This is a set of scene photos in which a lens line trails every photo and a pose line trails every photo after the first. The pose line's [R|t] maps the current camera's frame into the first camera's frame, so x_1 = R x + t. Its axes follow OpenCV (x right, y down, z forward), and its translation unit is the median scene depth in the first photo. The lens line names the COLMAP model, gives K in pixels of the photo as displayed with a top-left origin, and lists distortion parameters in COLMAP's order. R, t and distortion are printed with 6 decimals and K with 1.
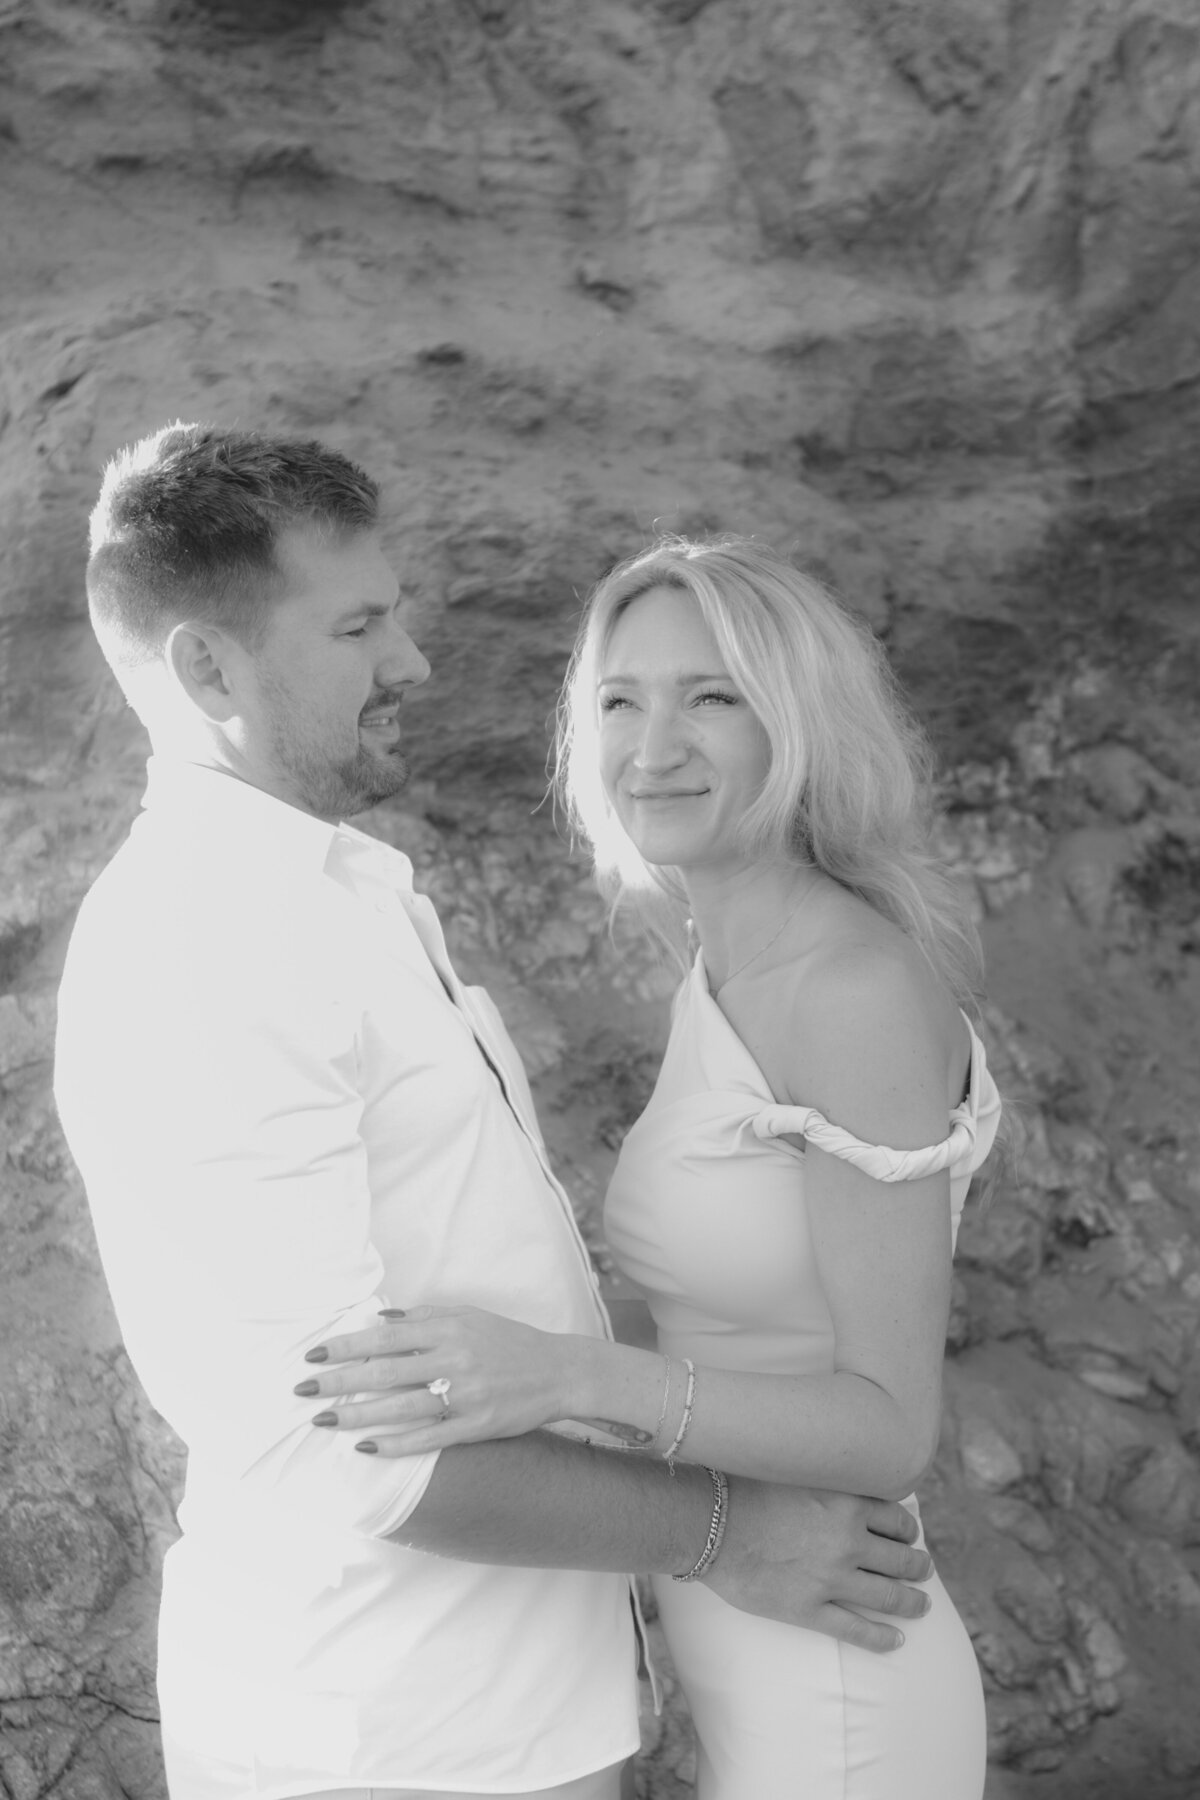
lens RADIAL K [[1991.5, 0, 620.9], [0, 1991.5, 993.9], [0, 0, 1]] dist [-0.055464, 0.035028]
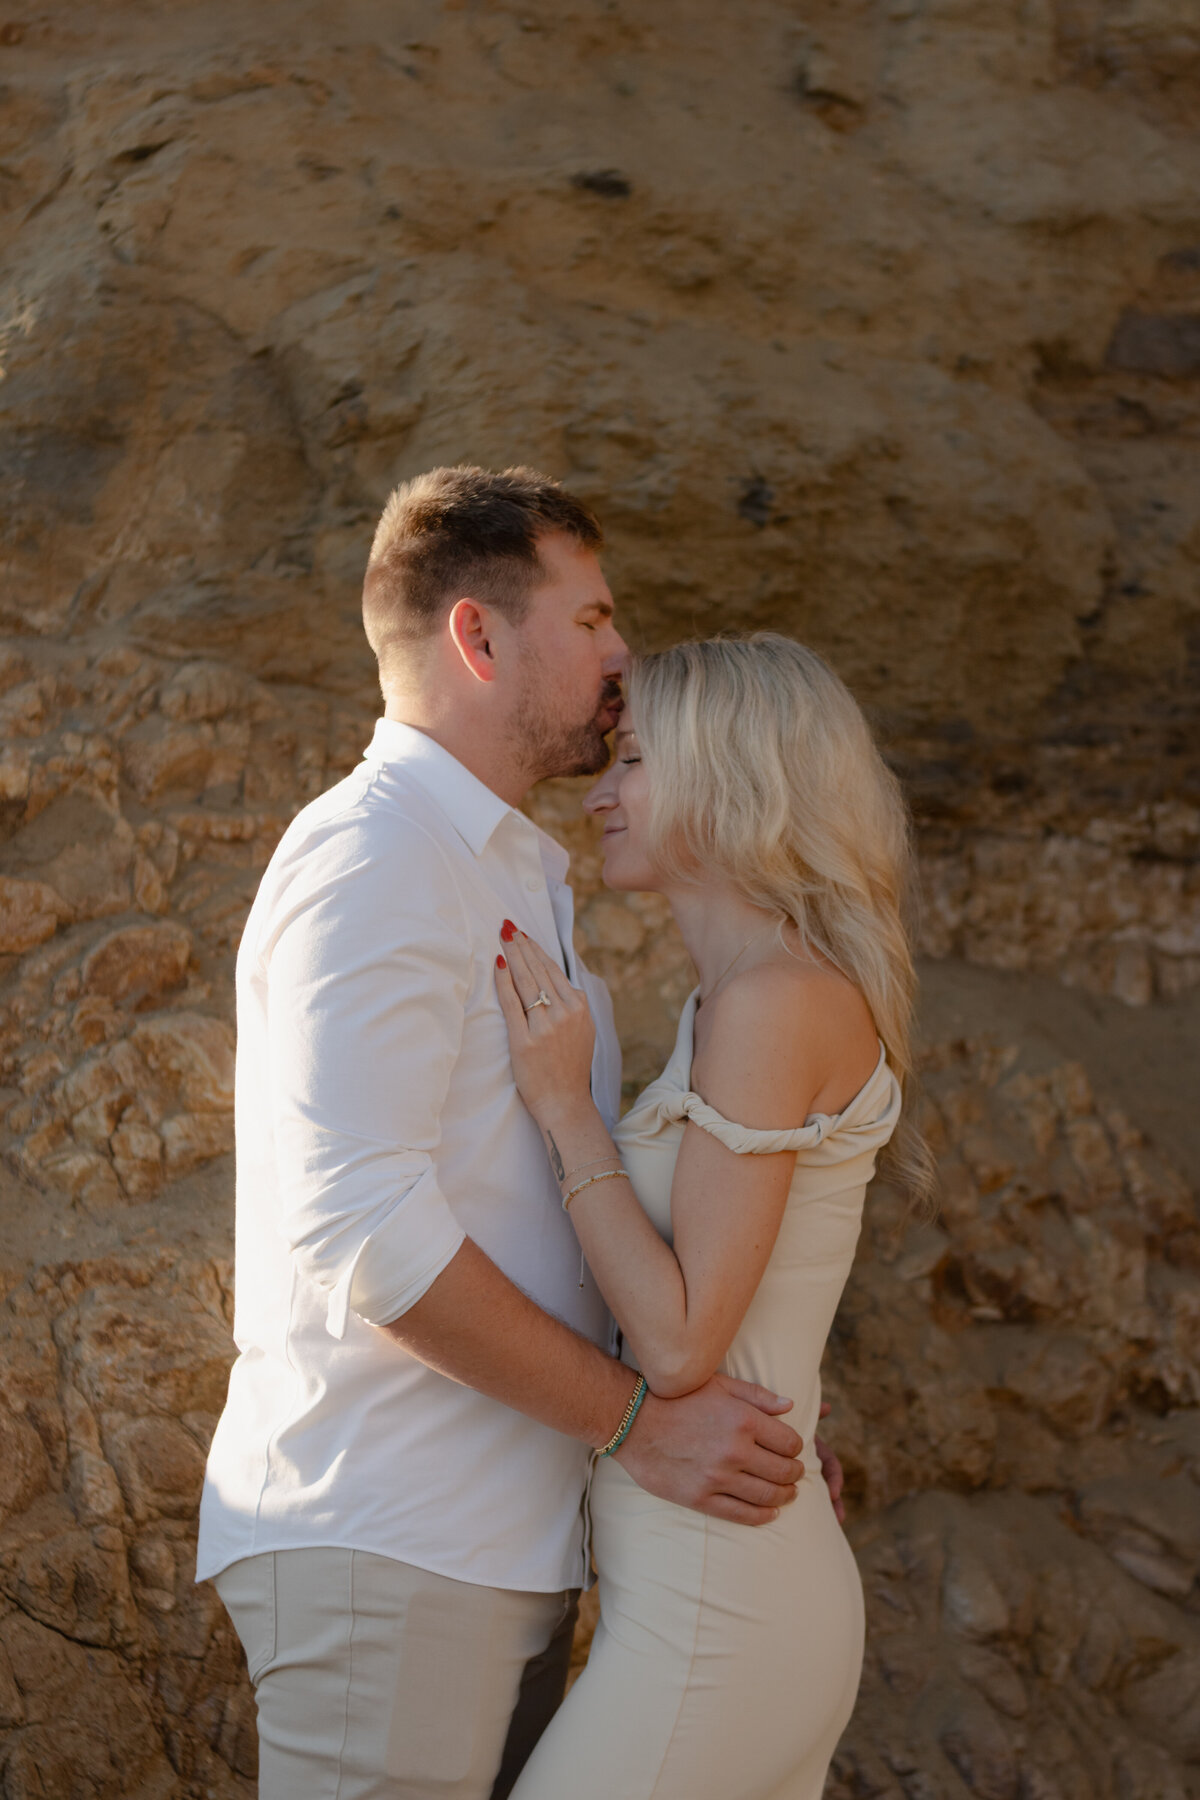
lens RADIAL K [[3787.5, 0, 600.0], [0, 3787.5, 900.0], [0, 0, 1]] dist [-0.063826, -0.369302]
pose [[0.981182, 0.189893, -0.034961, 0.018378], [-0.190918, 0.981186, -0.028726, 0.007221], [0.028848, 0.034860, 0.998976, -0.552256]]
